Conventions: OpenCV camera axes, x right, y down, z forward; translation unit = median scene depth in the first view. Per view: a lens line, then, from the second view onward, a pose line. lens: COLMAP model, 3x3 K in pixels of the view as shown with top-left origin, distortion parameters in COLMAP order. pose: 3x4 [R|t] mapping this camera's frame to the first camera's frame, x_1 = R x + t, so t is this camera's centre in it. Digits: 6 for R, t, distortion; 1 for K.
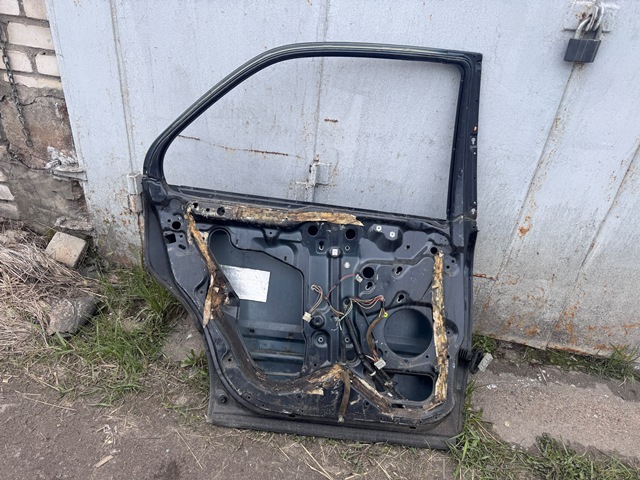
lens RADIAL K [[438.8, 0, 320.0], [0, 438.8, 240.0], [0, 0, 1]] dist [0.135575, -0.191353]
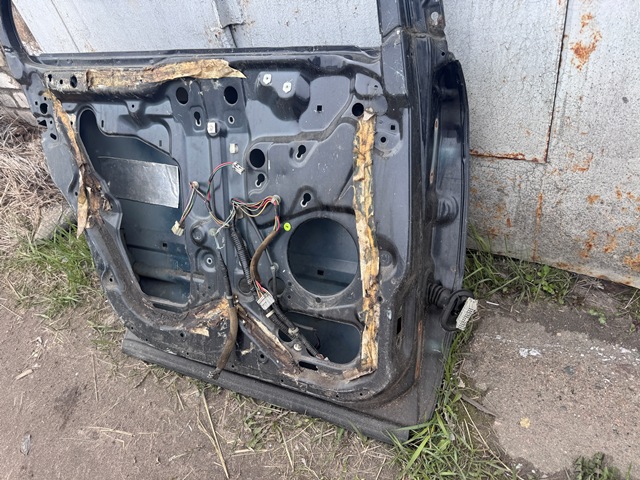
lens RADIAL K [[438.8, 0, 320.0], [0, 438.8, 240.0], [0, 0, 1]] dist [0.135575, -0.191353]
pose [[0.894895, 0.027853, -0.445406, 0.465035], [0.056860, 0.982800, 0.175700, 0.082803], [0.442639, -0.182559, 0.877920, 0.478530]]
